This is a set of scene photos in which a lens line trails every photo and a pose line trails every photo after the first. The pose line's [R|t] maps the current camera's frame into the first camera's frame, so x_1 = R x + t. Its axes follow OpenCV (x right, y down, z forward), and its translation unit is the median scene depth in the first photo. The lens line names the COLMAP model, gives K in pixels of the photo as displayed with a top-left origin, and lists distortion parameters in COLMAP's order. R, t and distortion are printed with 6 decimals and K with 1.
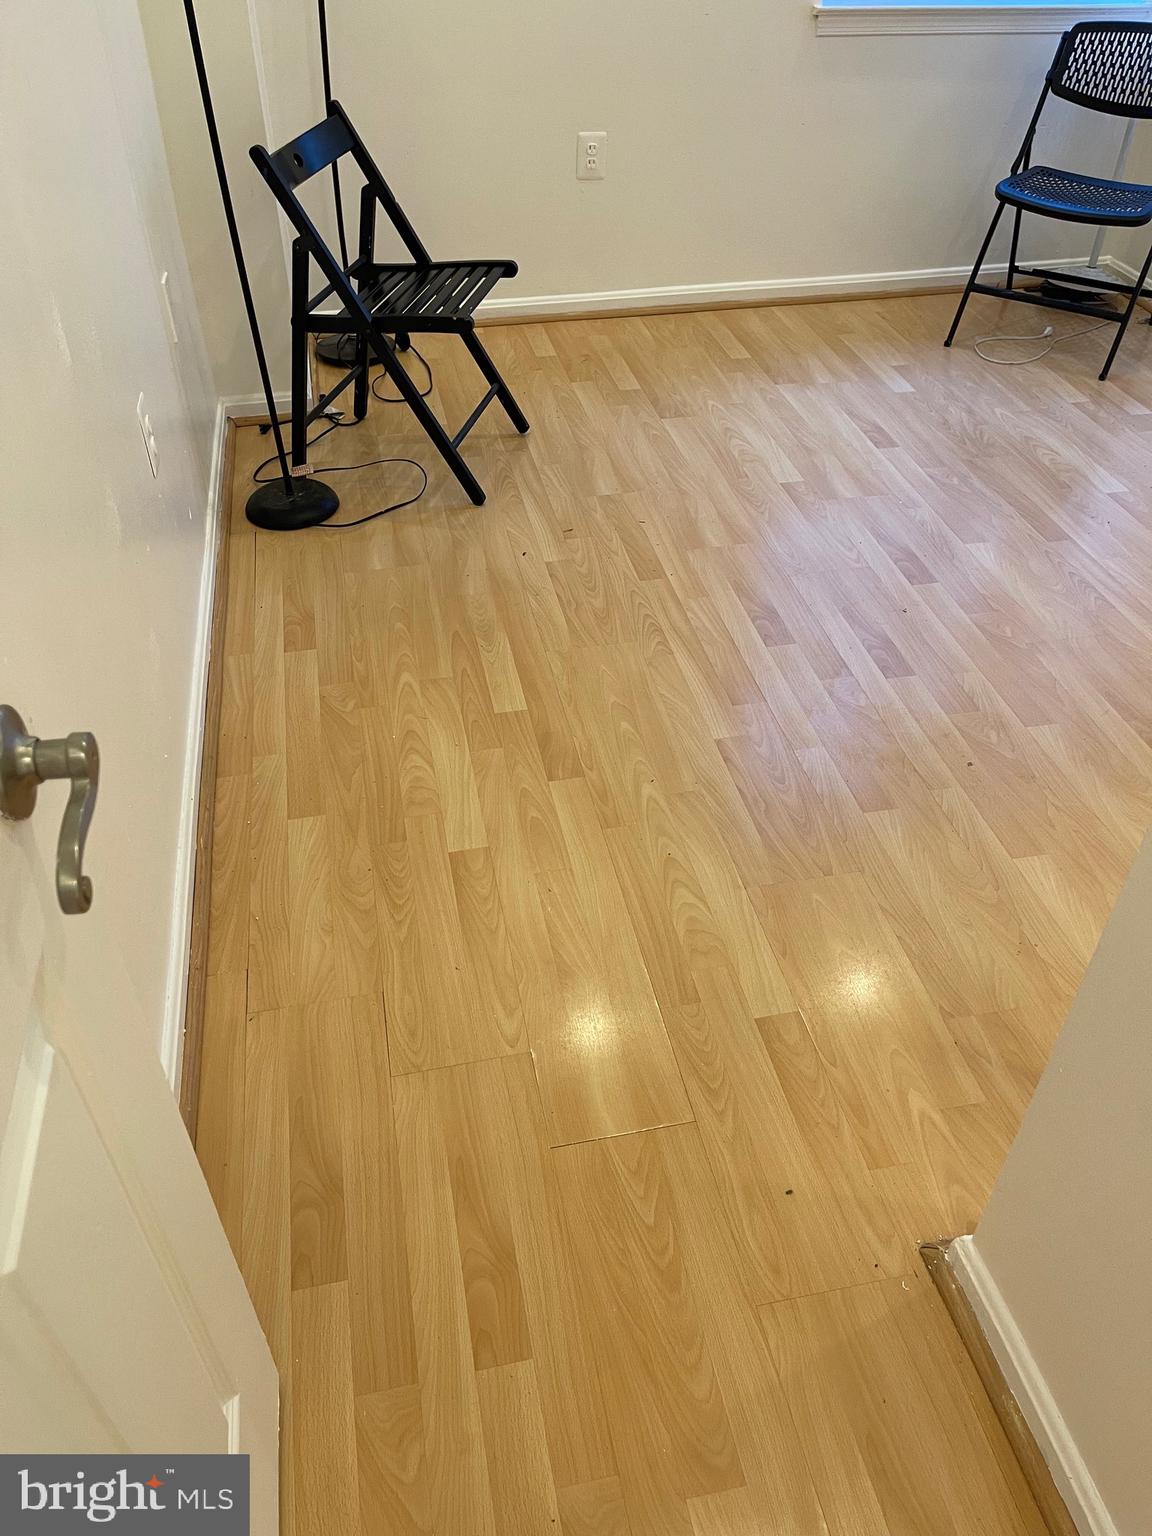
lens RADIAL K [[1175.8, 0, 576.0], [0, 1175.8, 768.0], [0, 0, 1]] dist [0.083273, -0.106321]
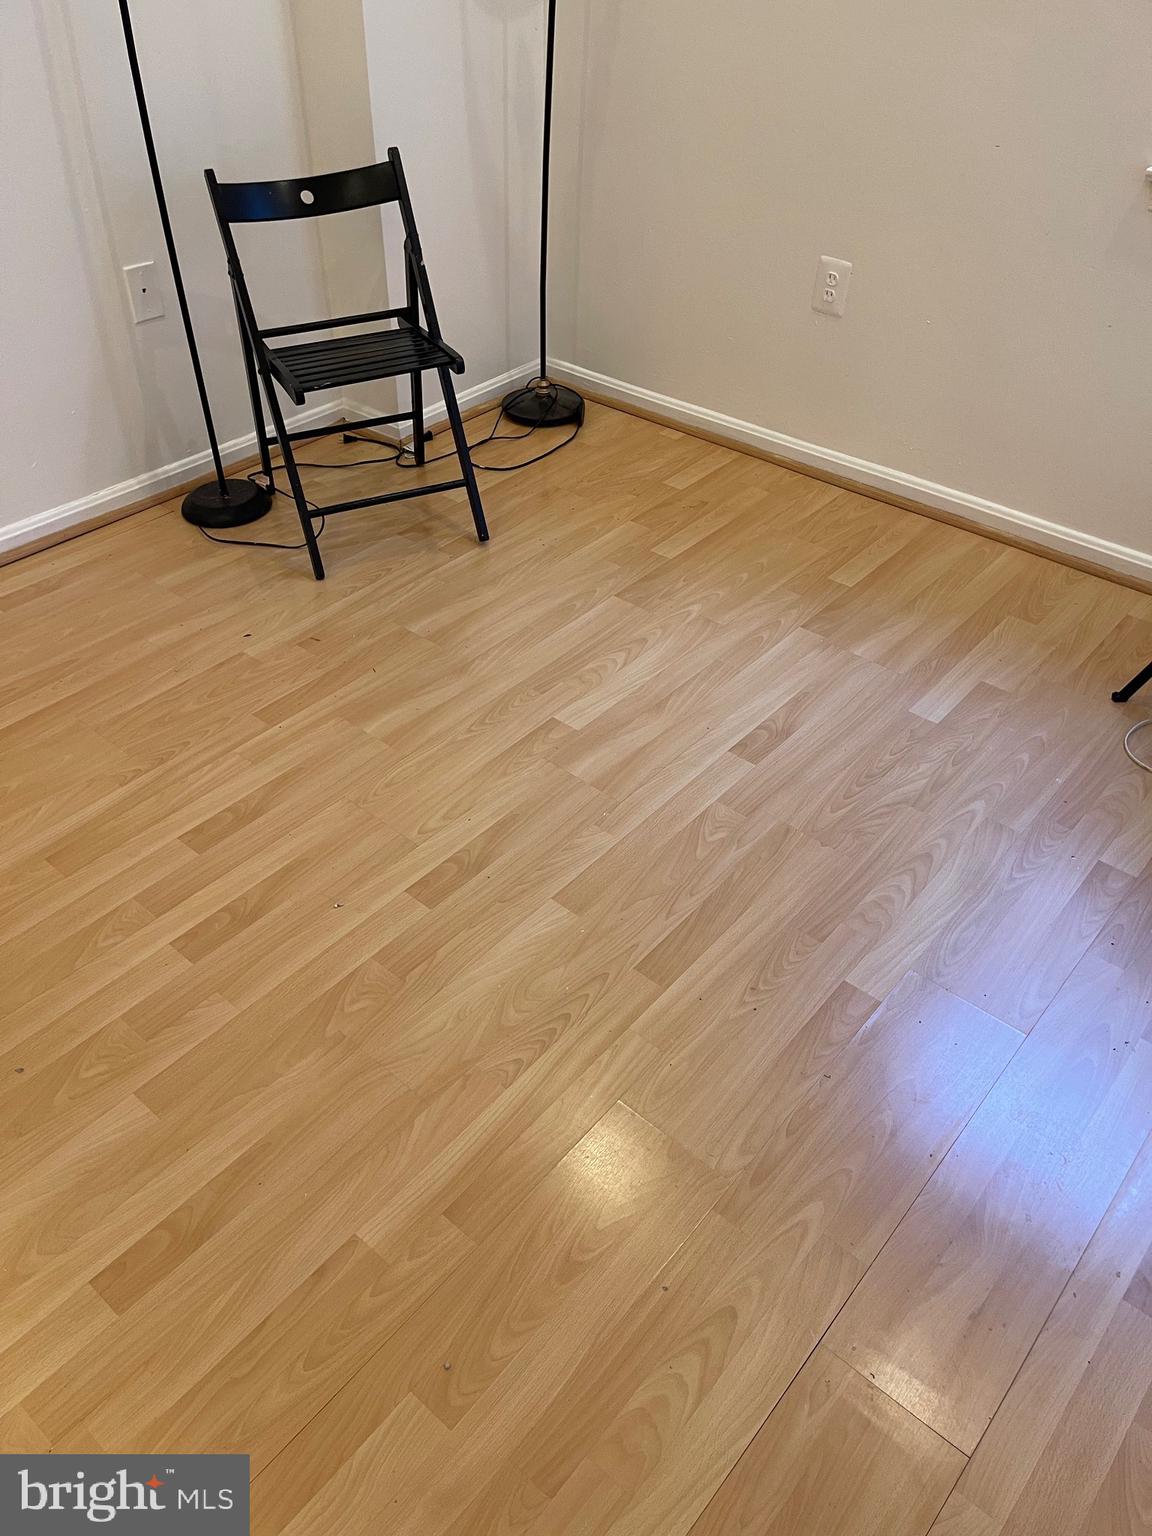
lens RADIAL K [[1163.4, 0, 567.1], [0, 1163.4, 771.8], [0, 0, 1]] dist [0.074175, -0.096044]
pose [[0.612321, 0.507785, -0.605985, 0.614206], [-0.509662, 0.839482, 0.188453, -0.333312], [0.604407, 0.193454, 0.772831, 0.385450]]
